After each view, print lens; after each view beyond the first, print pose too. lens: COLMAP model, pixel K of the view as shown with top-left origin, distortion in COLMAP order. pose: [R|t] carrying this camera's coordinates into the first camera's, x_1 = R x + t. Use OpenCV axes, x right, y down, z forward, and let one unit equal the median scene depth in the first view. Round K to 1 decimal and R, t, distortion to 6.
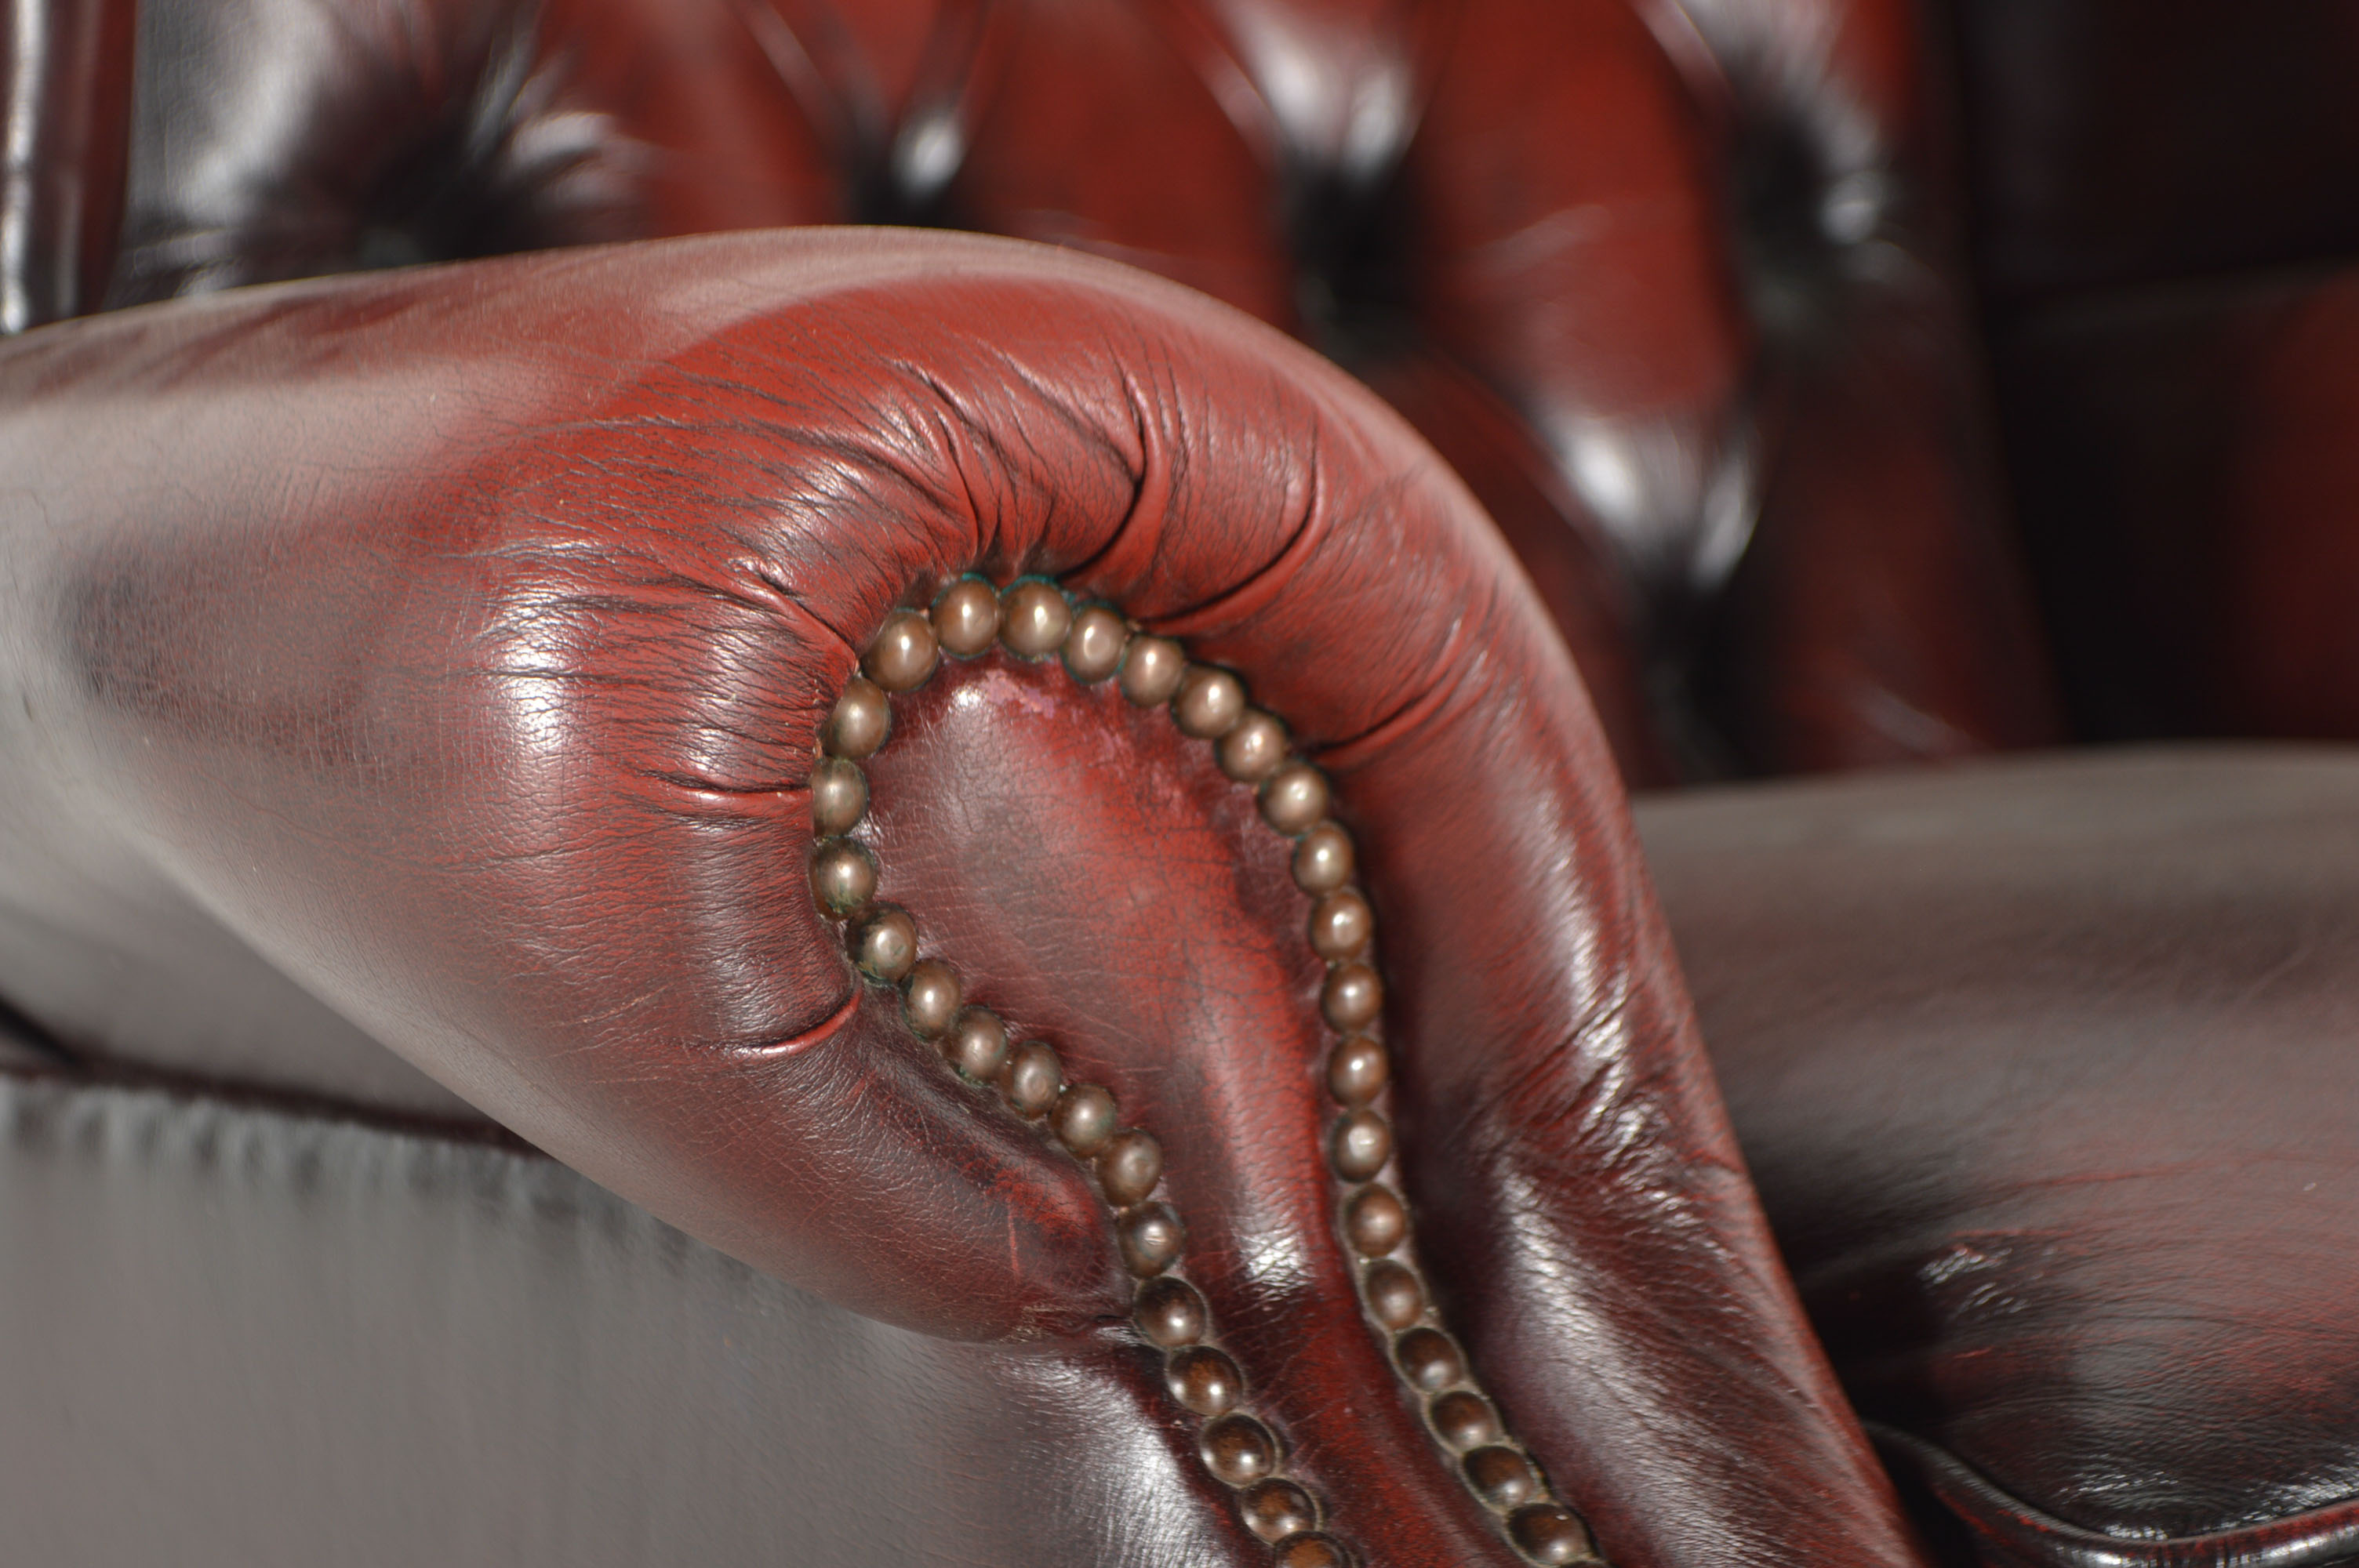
lens RADIAL K [[5058.7, 0, 1184.5], [0, 5058.7, 782.5], [0, 0, 1]] dist [0.038372, 0.000000]
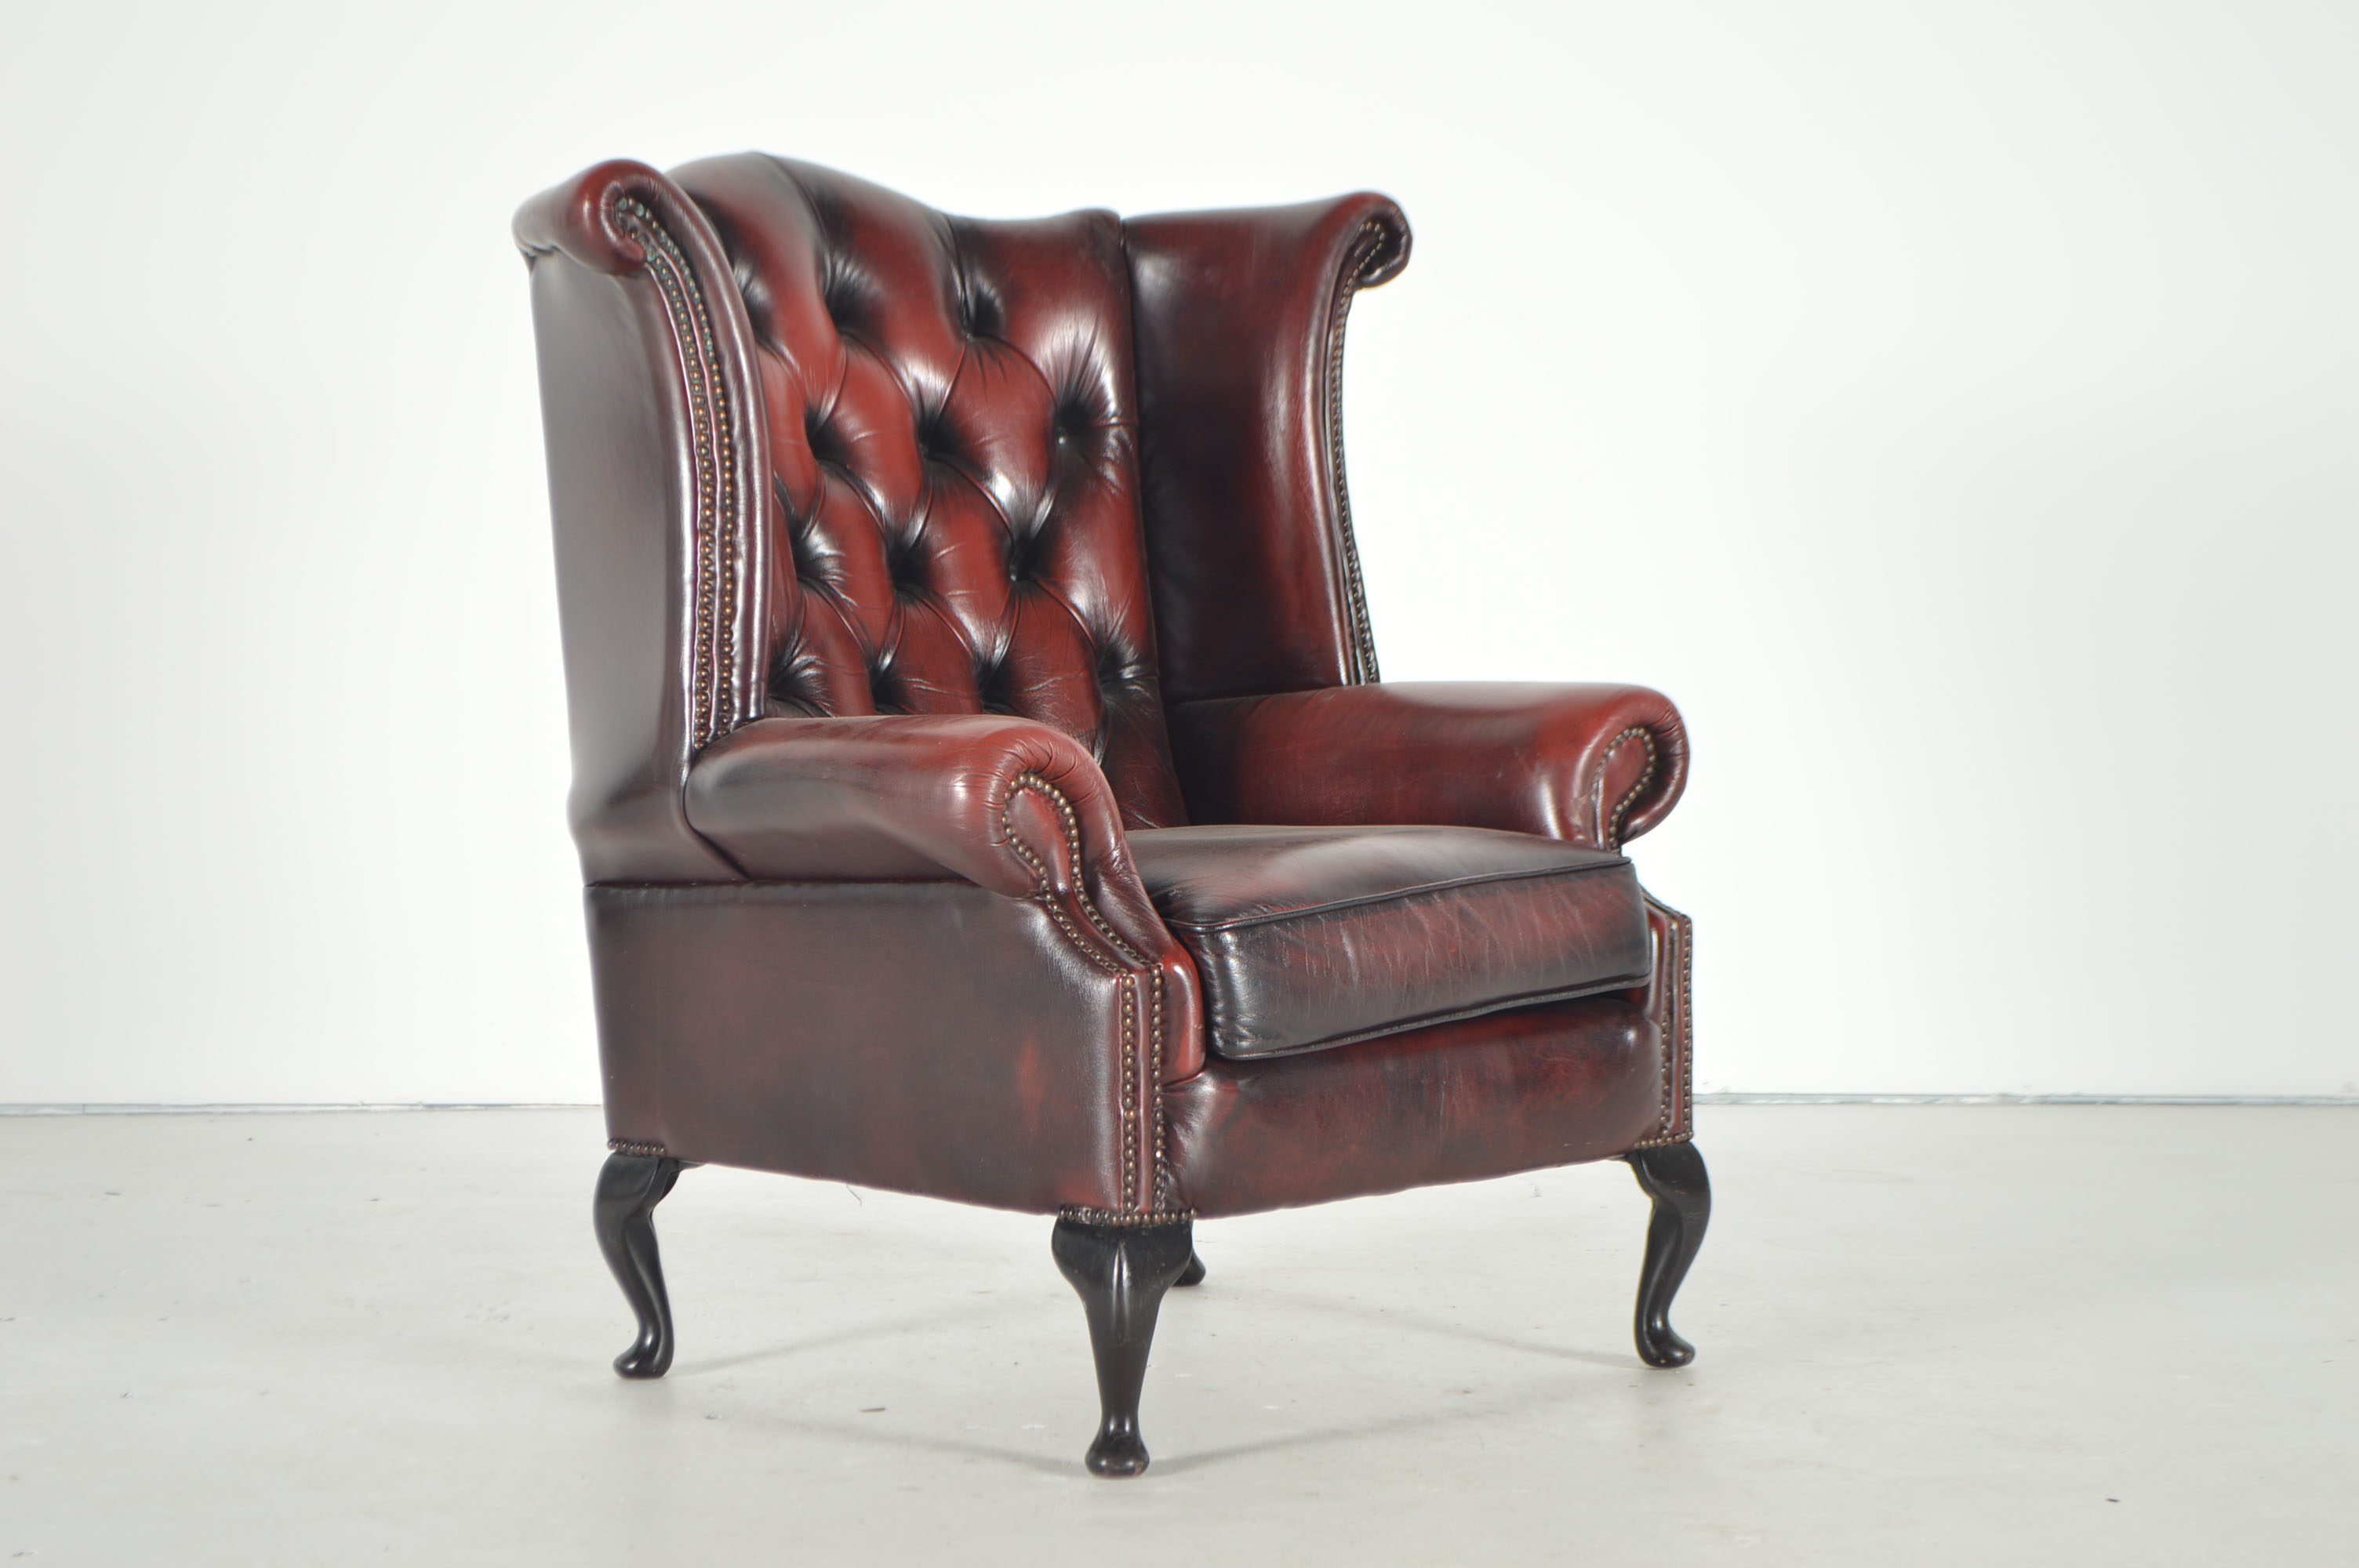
lens RADIAL K [[5058.7, 0, 1178.3], [0, 5058.7, 787.5], [0, 0, 1]] dist [0.038372, 0.000000]
pose [[0.984691, 0.015836, 0.173589, -0.891603], [-0.008271, 0.998988, -0.044221, 0.240051], [-0.174114, 0.042109, 0.983825, -4.933387]]
